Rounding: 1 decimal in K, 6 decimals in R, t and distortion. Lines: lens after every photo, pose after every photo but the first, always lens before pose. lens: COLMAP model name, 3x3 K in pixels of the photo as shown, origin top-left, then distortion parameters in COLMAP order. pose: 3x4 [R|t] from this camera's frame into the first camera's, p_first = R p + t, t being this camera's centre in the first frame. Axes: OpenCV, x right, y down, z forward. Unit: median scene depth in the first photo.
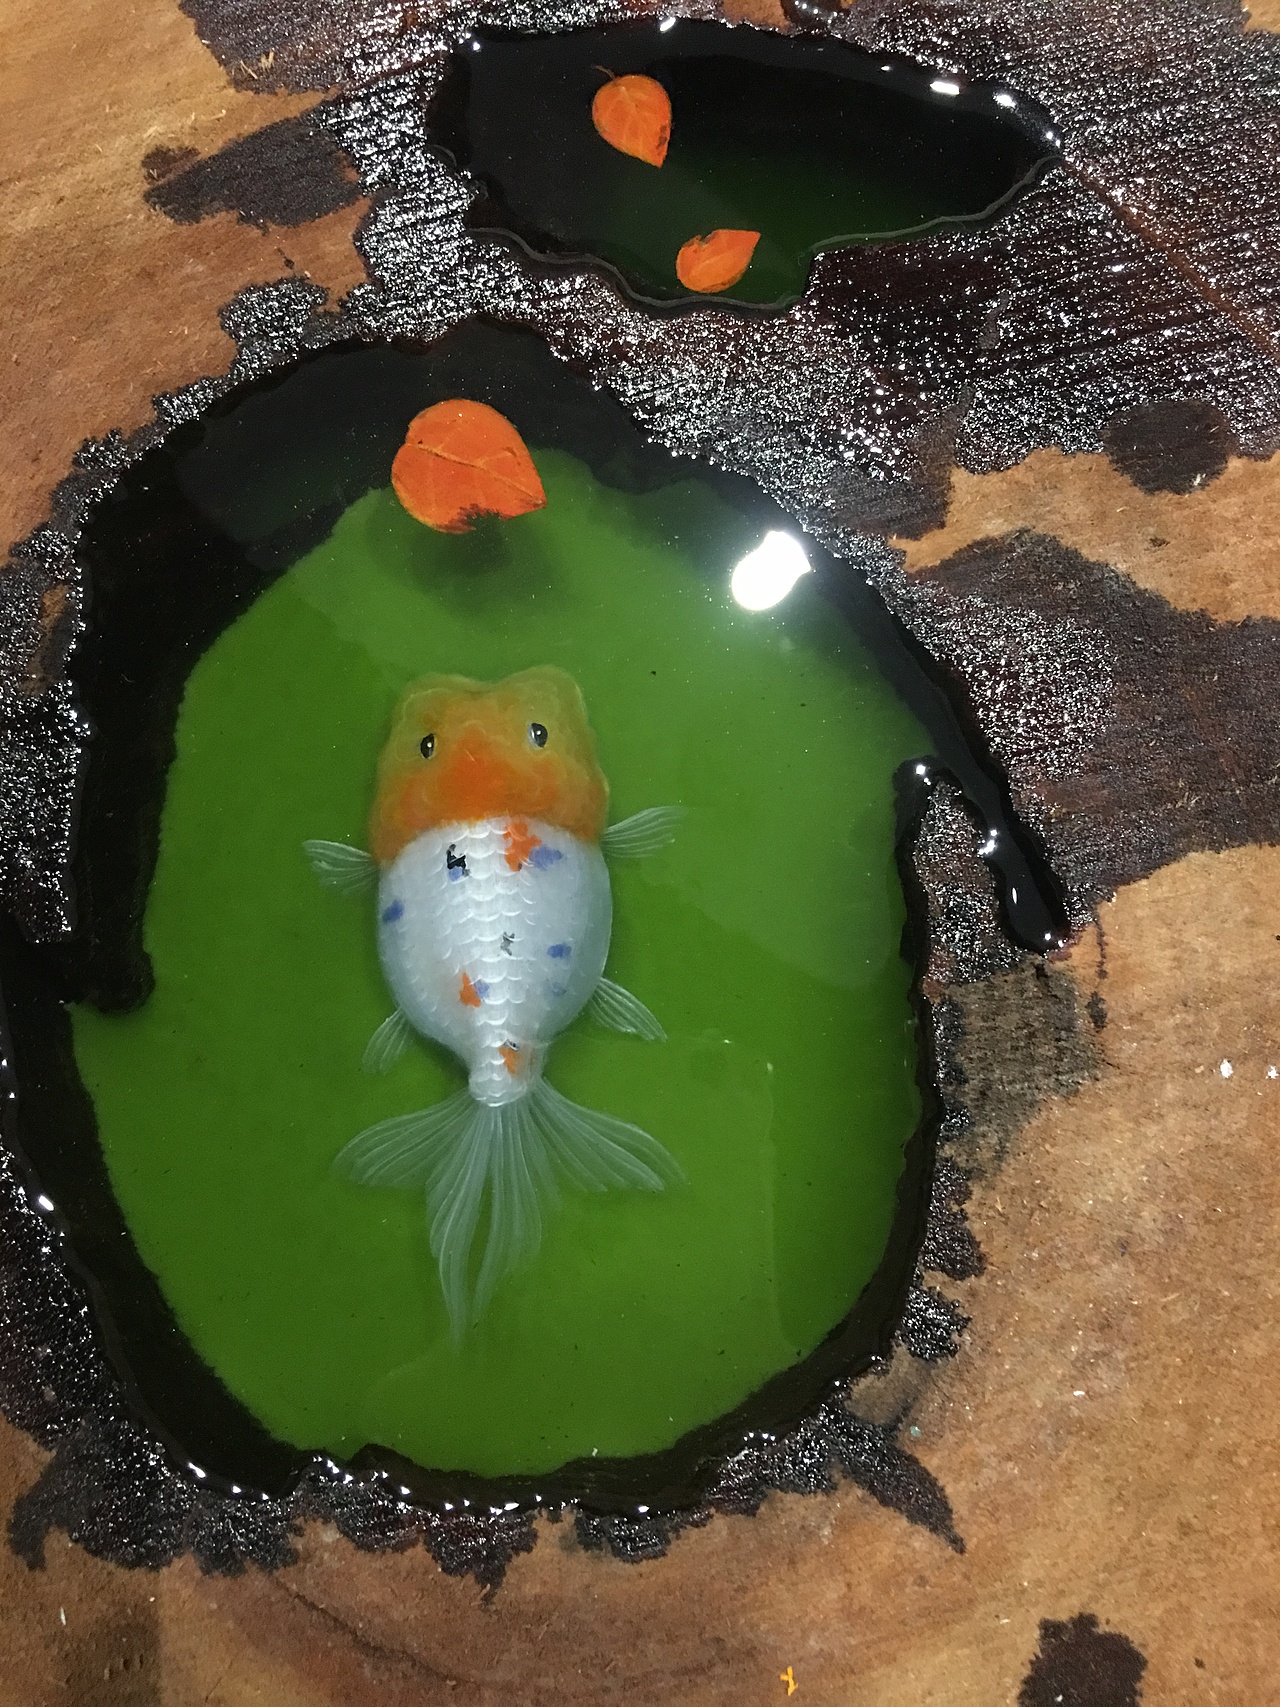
lens RADIAL K [[1578.8, 0, 608.8], [0, 1578.8, 853.8], [0, 0, 1]] dist [0.089371, -0.159069]
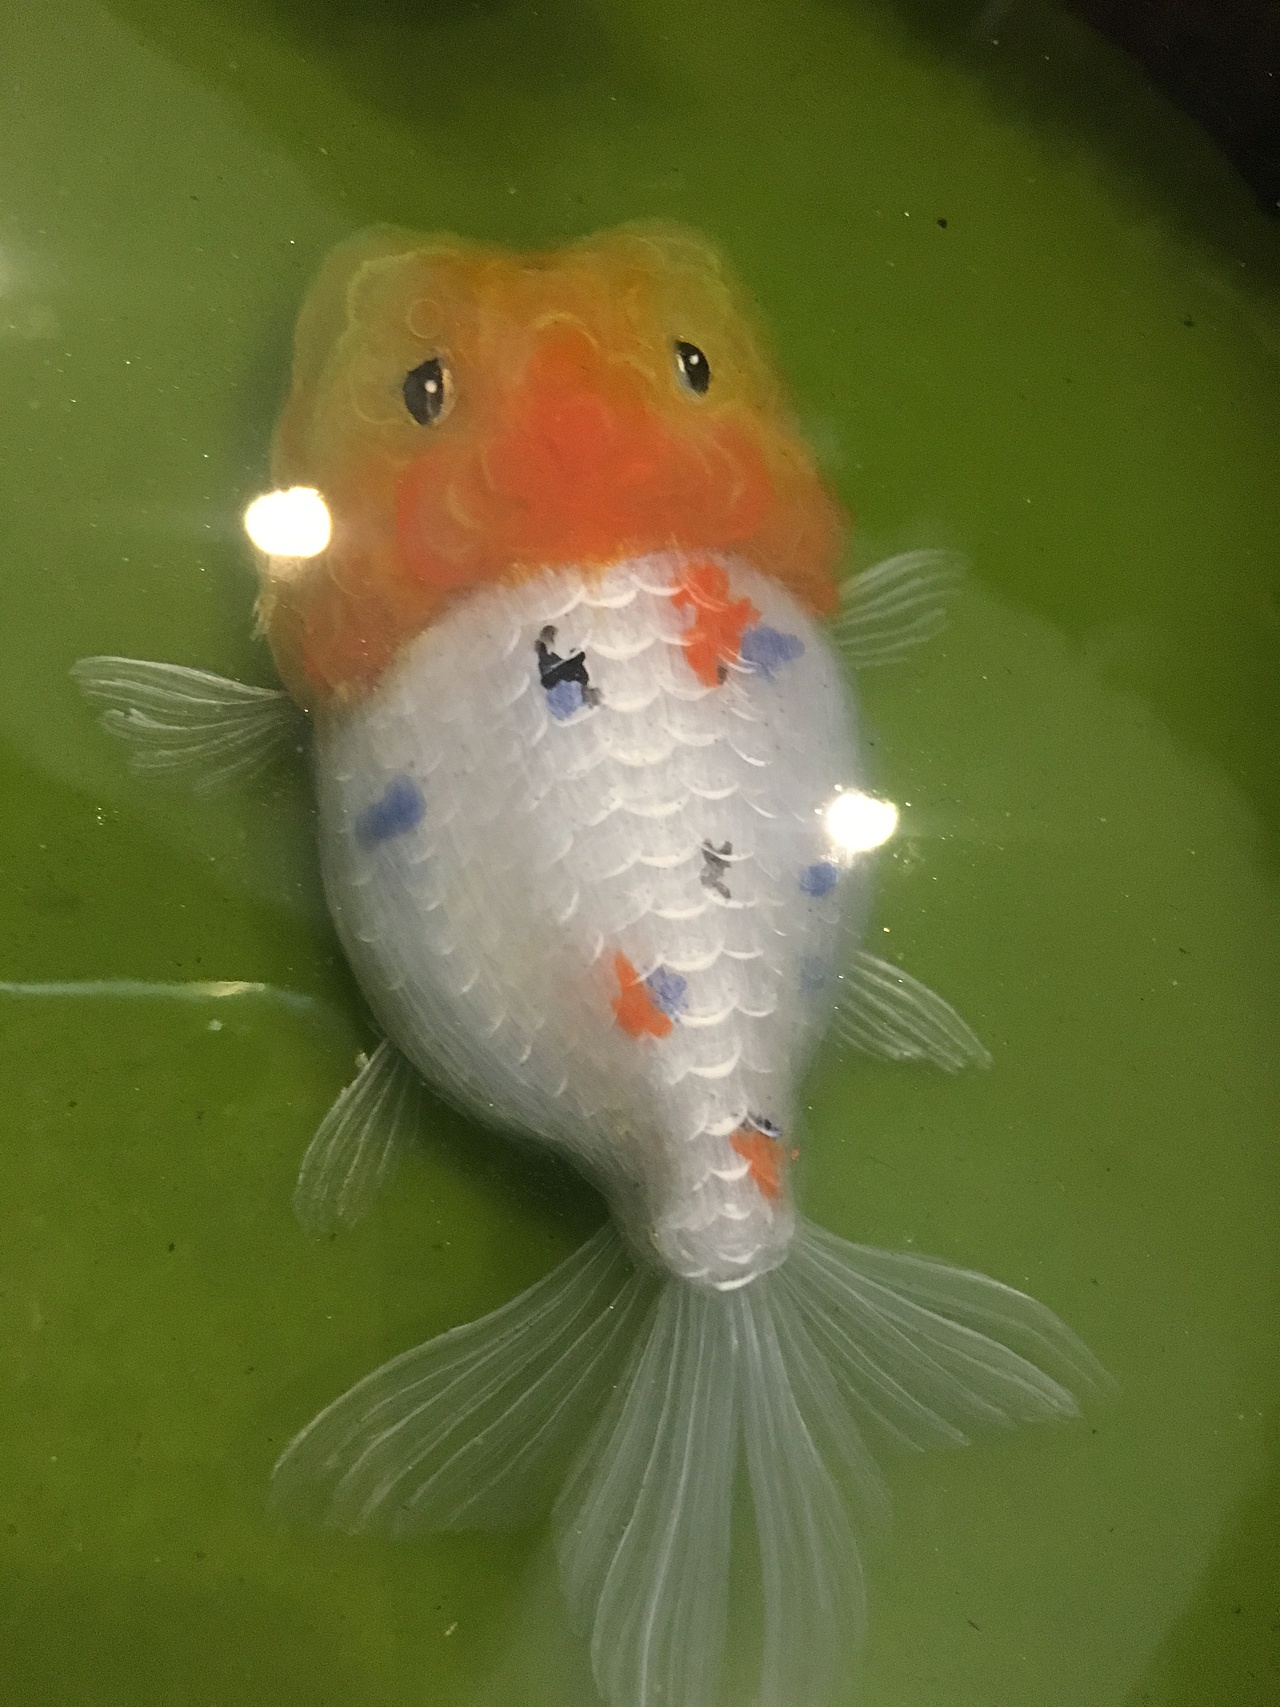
lens RADIAL K [[1578.8, 0, 608.8], [0, 1578.8, 853.8], [0, 0, 1]] dist [0.089371, -0.159069]
pose [[0.940746, -0.071235, 0.331547, -0.220658], [0.067985, 0.997457, 0.021405, 0.043141], [-0.332228, 0.002404, 0.943196, 0.640660]]
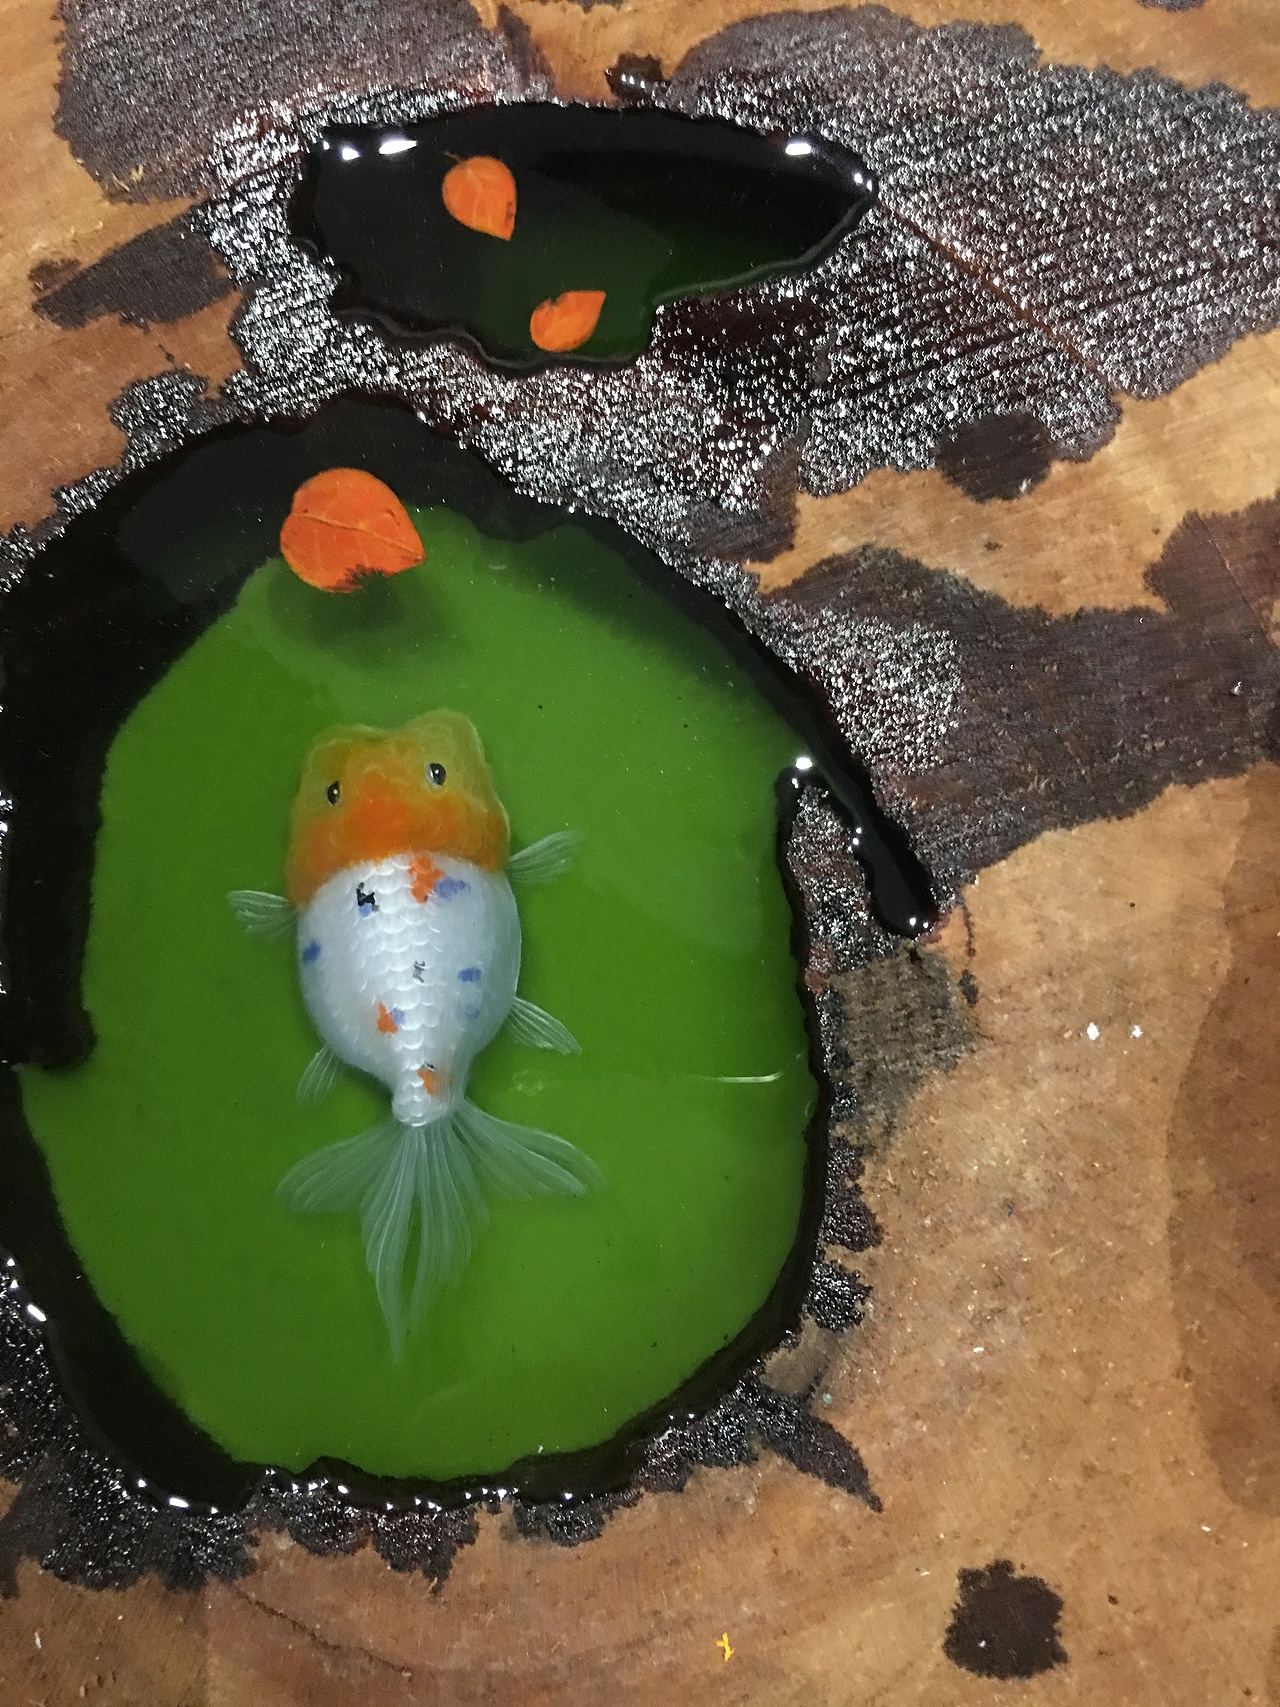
lens RADIAL K [[1578.8, 0, 608.8], [0, 1578.8, 853.8], [0, 0, 1]] dist [0.089371, -0.159069]
pose [[0.996574, -0.082073, -0.010255, 0.080468], [0.081681, 0.996075, -0.034089, 0.024759], [0.013013, 0.033134, 0.999366, -0.061160]]
